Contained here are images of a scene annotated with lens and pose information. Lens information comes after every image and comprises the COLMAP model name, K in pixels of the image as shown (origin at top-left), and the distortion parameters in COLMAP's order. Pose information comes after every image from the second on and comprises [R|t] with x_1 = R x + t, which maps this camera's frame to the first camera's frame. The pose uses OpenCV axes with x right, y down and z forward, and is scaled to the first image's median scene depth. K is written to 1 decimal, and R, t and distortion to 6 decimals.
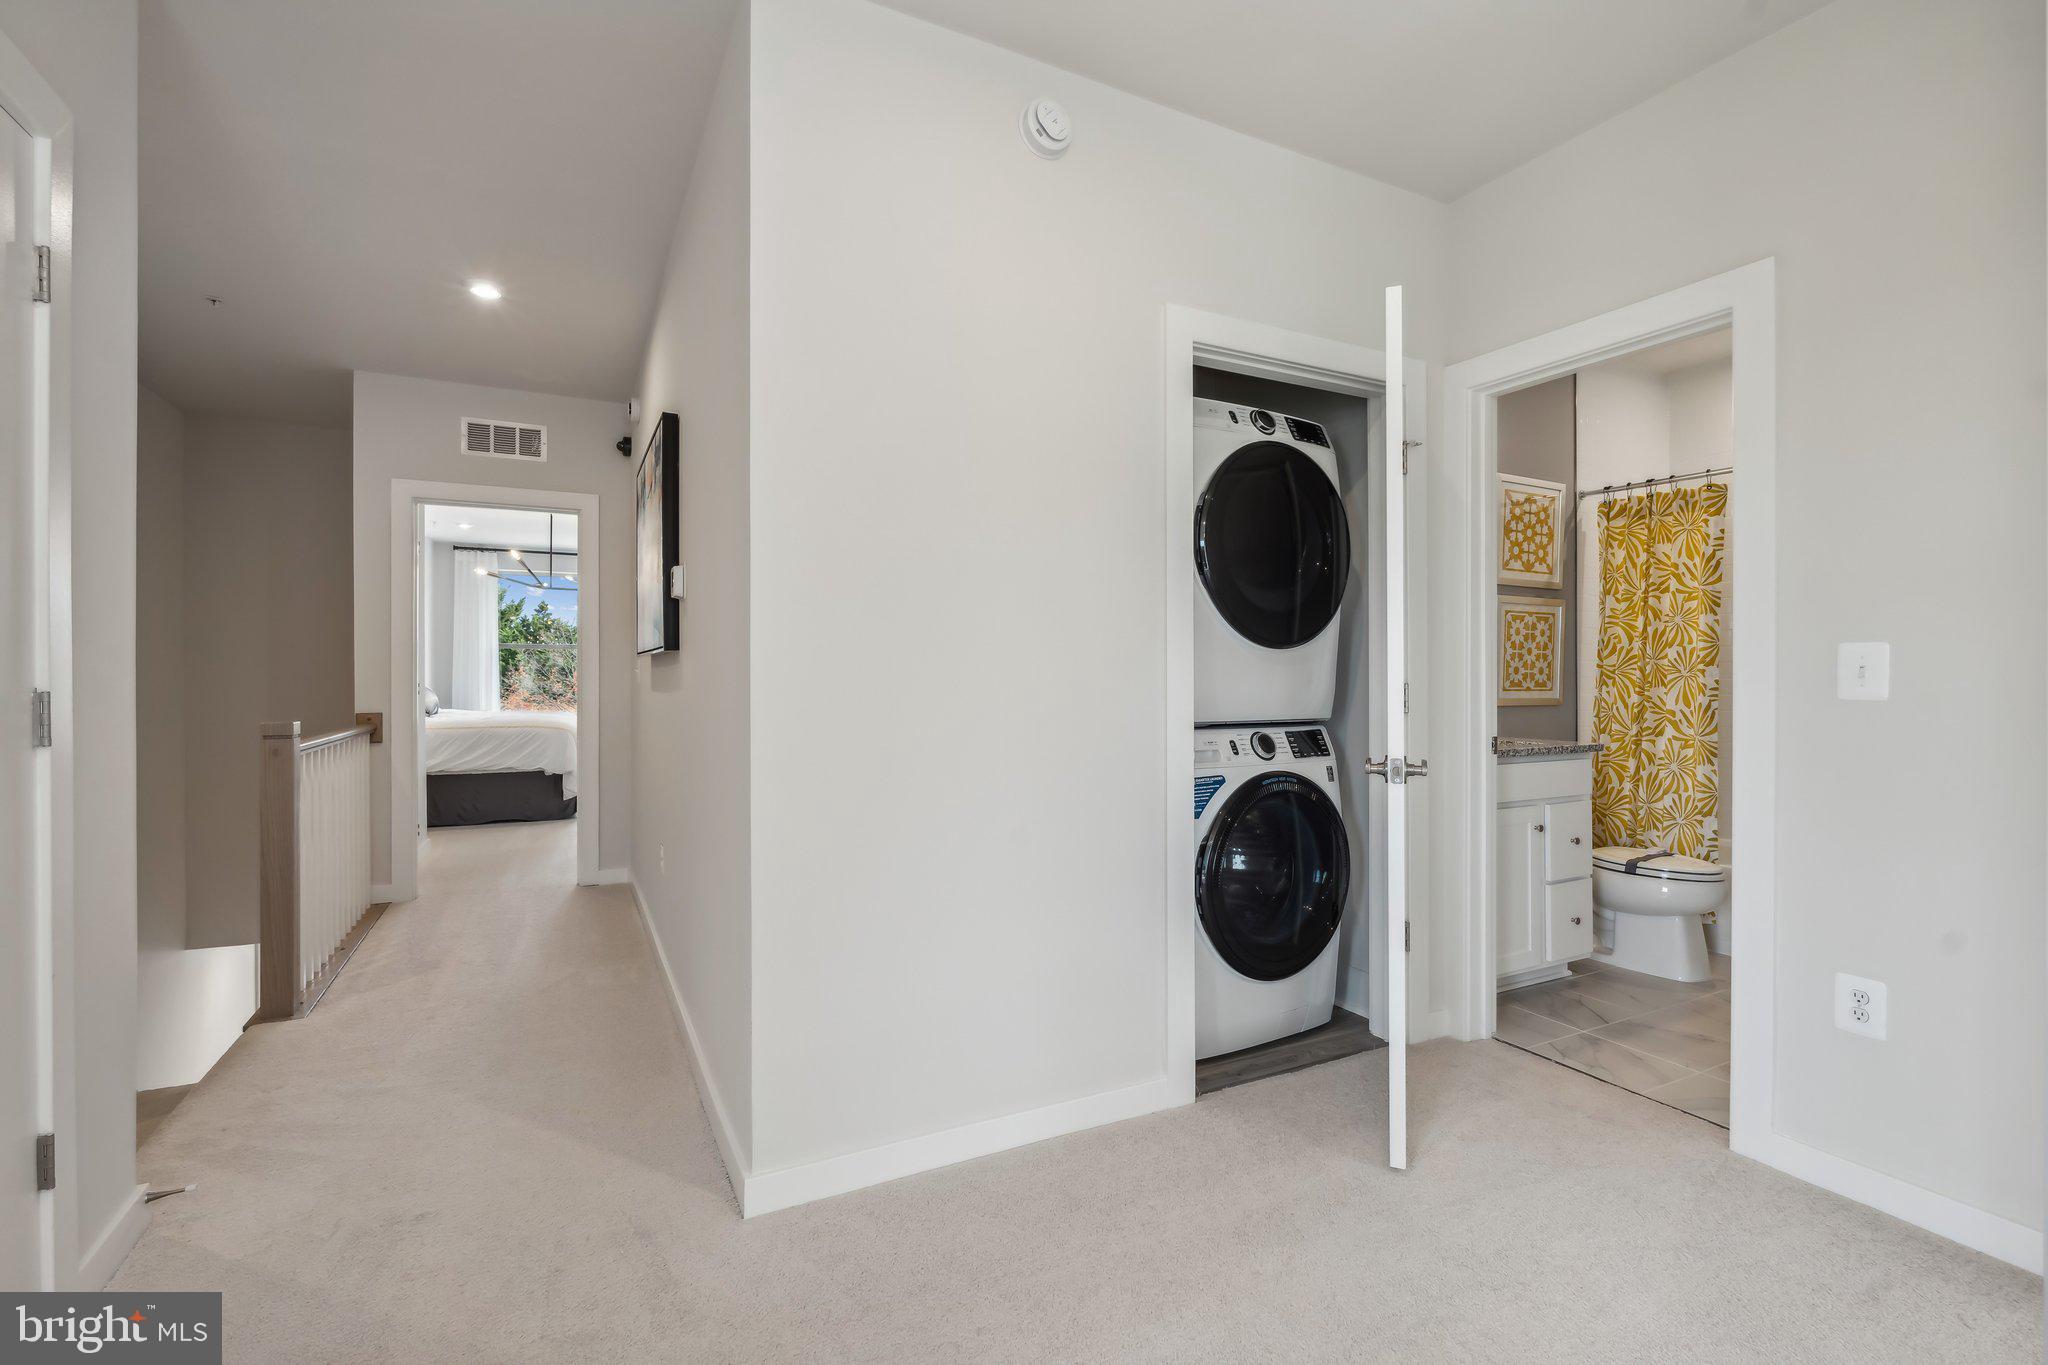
lens RADIAL K [[919.9, 0, 1024.5], [0, 919.9, 676.7], [0, 0, 1]] dist [0.001910, 0.000342]
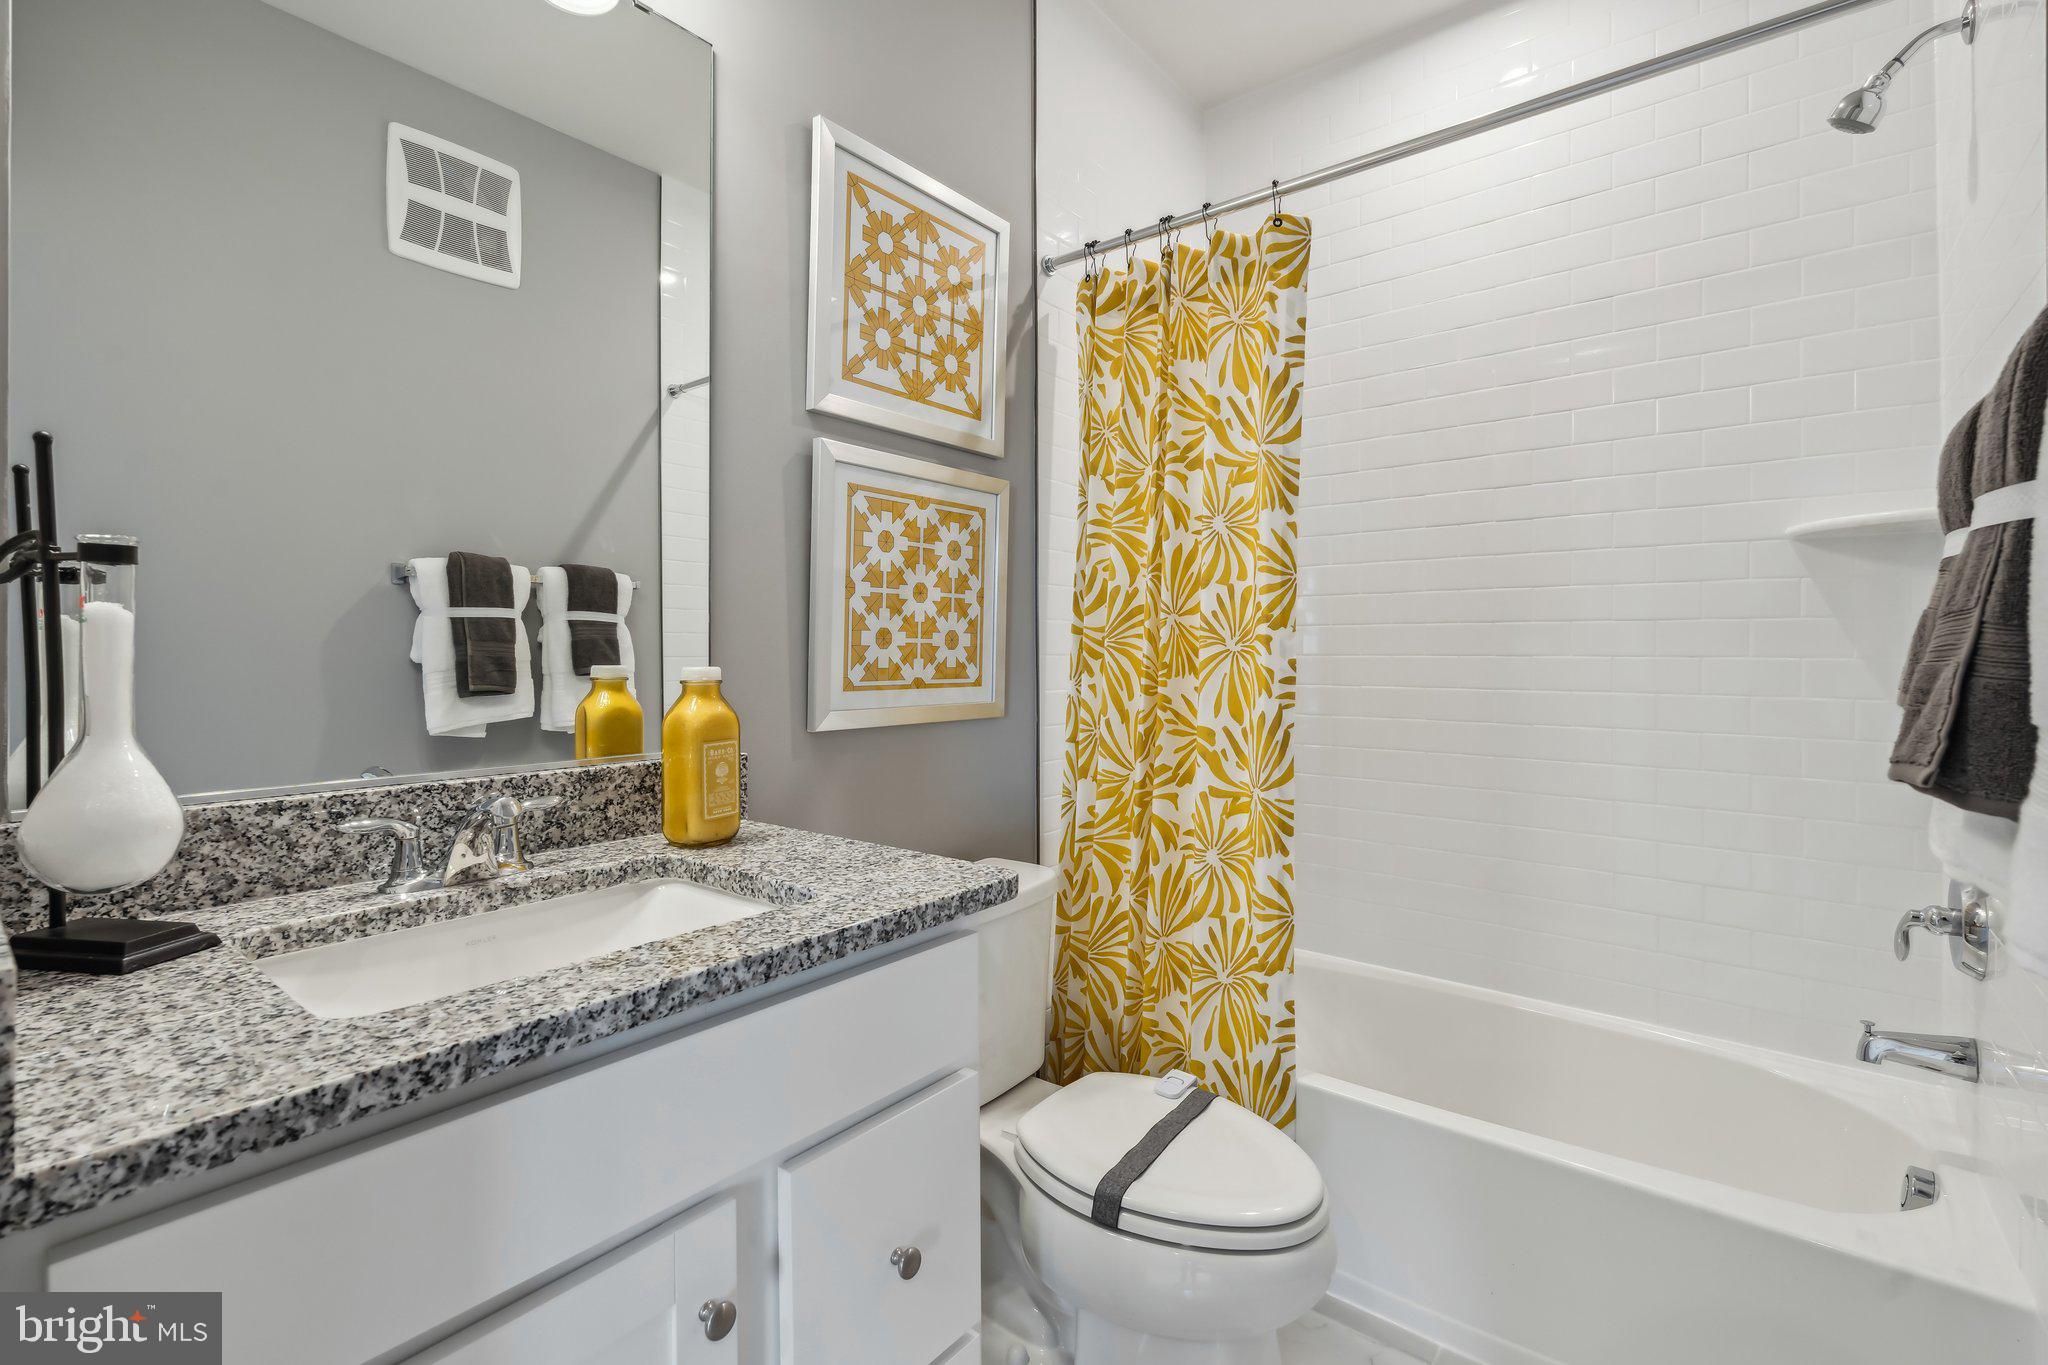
lens RADIAL K [[921.9, 0, 1024.9], [0, 921.9, 658.0], [0, 0, 1]] dist [-0.001454, 0.000723]
pose [[0.917326, -0.005182, 0.398102, 0.429856], [0.003261, 0.999980, 0.005501, -0.000193], [-0.398123, -0.003748, 0.917325, 0.605738]]
